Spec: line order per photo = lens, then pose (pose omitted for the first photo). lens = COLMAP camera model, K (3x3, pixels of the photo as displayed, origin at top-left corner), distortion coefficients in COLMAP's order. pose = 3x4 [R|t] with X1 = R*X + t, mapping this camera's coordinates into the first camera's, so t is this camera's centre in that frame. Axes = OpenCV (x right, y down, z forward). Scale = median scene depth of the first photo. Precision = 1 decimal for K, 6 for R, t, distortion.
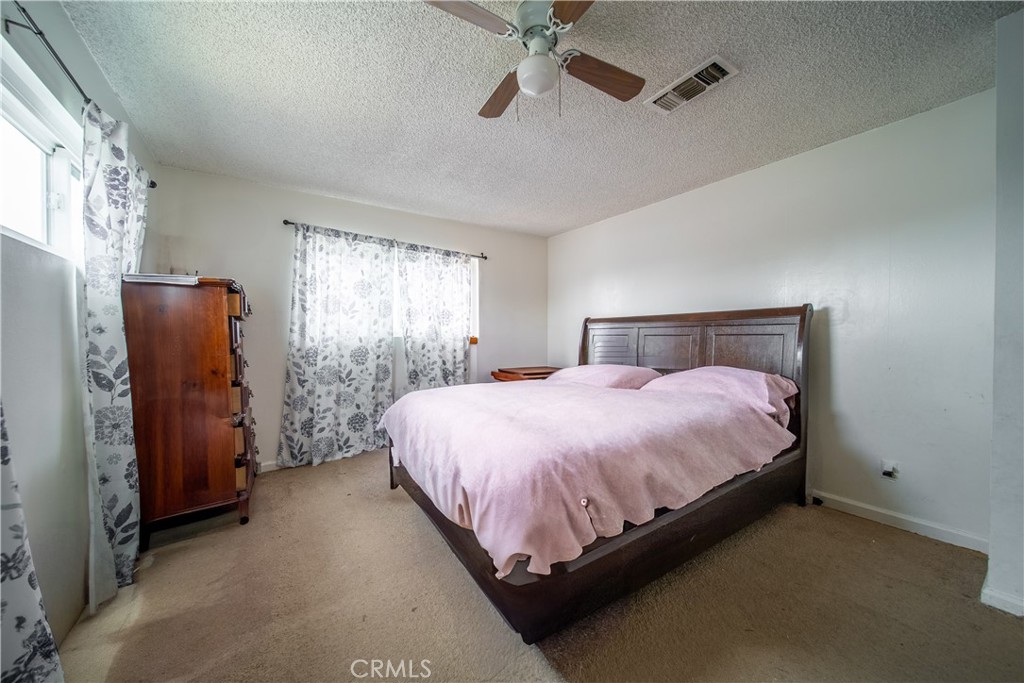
lens RADIAL K [[370.7, 0, 513.3], [0, 370.7, 341.4], [0, 0, 1]] dist [0.008138, -0.000099]
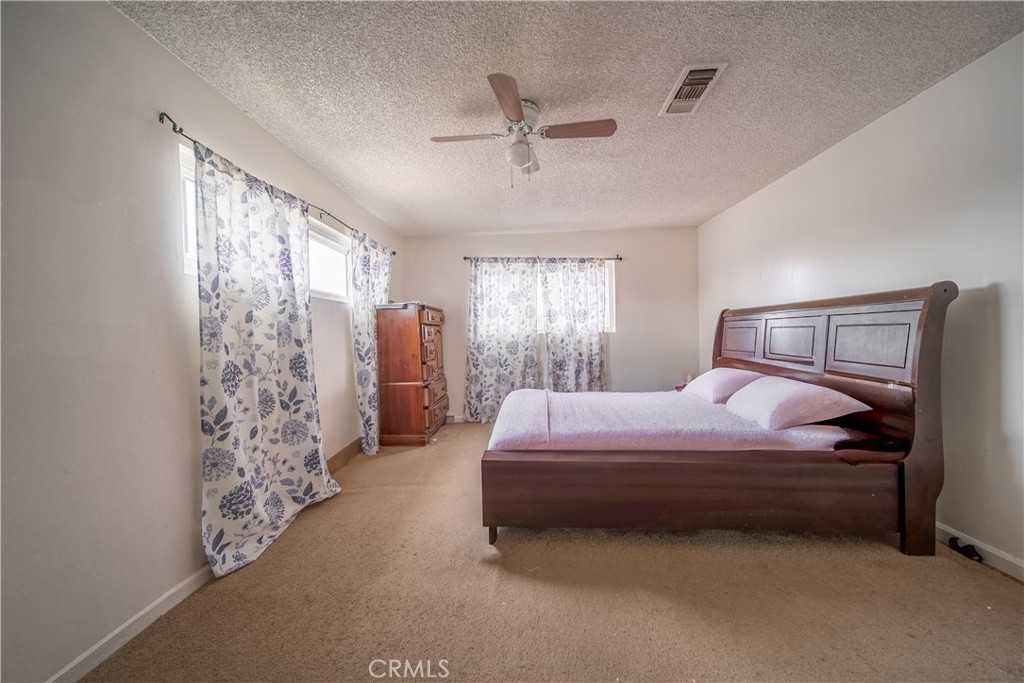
lens RADIAL K [[370.7, 0, 507.0], [0, 370.7, 340.8], [0, 0, 1]] dist [0.008138, -0.000099]
pose [[0.796169, -0.002853, -0.605067, 0.407681], [0.011857, 0.999870, 0.010887, -0.001722], [0.604958, -0.015842, 0.796100, -0.087758]]
